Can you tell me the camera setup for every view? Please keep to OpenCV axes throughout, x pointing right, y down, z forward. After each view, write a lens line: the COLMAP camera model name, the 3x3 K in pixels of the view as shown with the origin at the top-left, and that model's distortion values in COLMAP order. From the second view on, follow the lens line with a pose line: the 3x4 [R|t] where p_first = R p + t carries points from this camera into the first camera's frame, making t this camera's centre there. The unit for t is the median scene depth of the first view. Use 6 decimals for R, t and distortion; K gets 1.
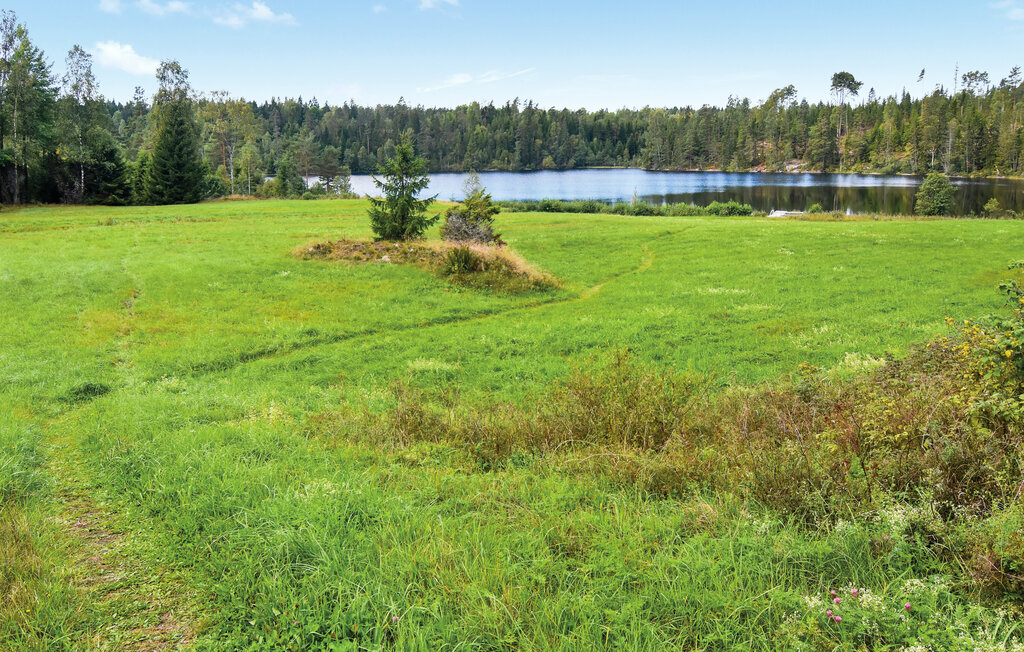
lens RADIAL K [[748.1, 0, 507.1], [0, 748.1, 277.6], [0, 0, 1]] dist [-0.006461, 0.000373]
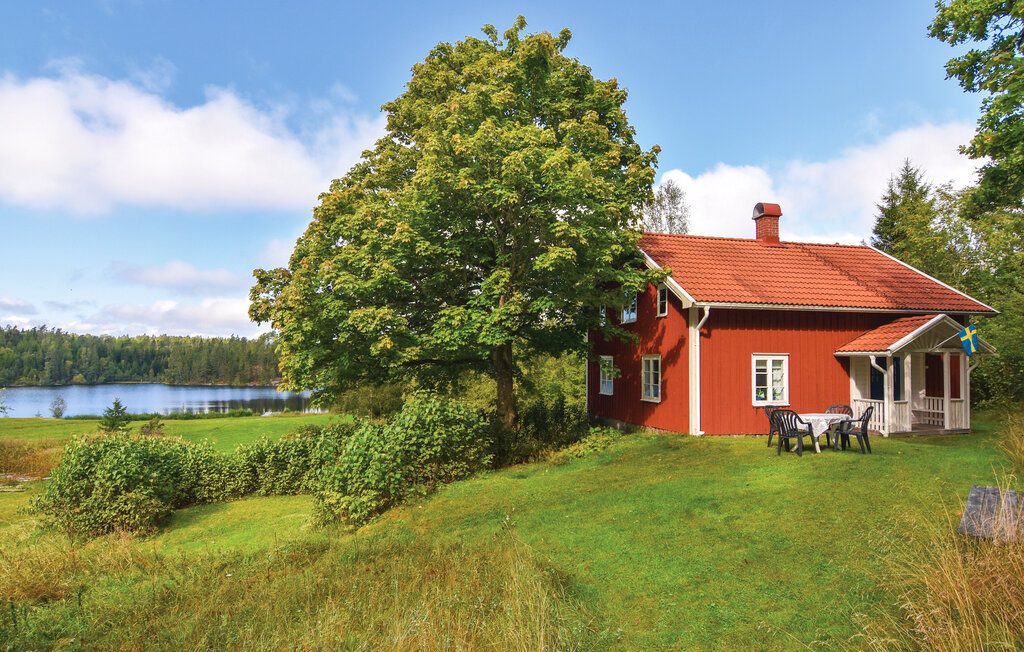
lens RADIAL K [[517.7, 0, 513.2], [0, 517.7, 334.5], [0, 0, 1]] dist [-0.022559, -0.002836]
pose [[0.703512, 0.050745, 0.708869, -0.048760], [0.109704, 0.977738, -0.178868, 0.007005], [-0.702165, 0.203602, 0.682284, -0.134054]]
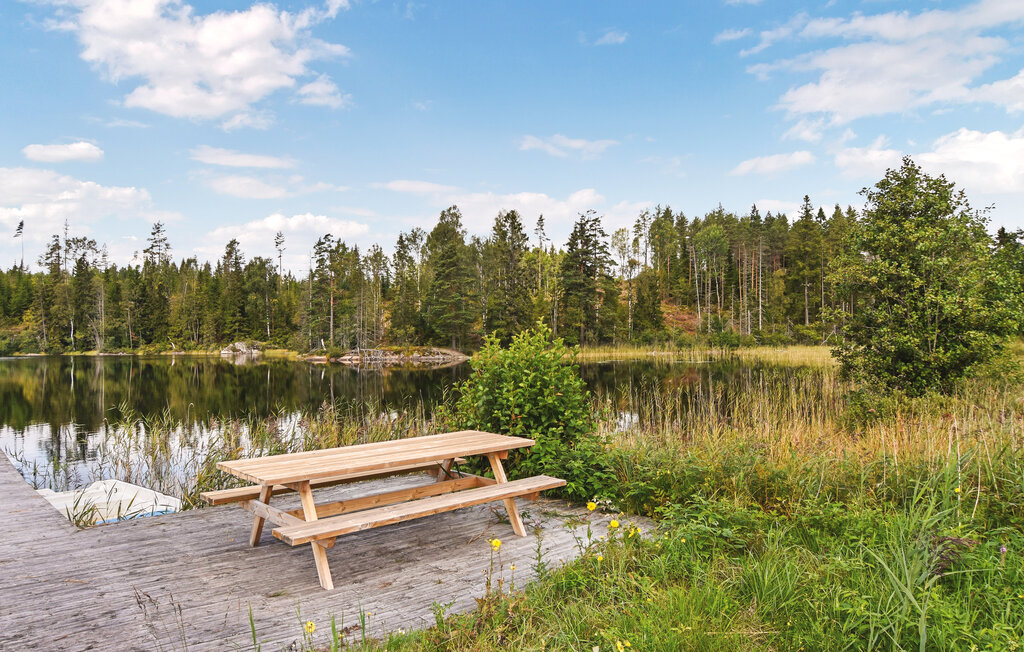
lens RADIAL K [[748.1, 0, 509.6], [0, 748.1, 319.6], [0, 0, 1]] dist [-0.006461, 0.000373]
pose [[0.412088, 0.045331, 0.910016, 0.082236], [0.155992, 0.980505, -0.119481, -0.018633], [-0.897691, 0.191191, 0.396984, 0.267252]]
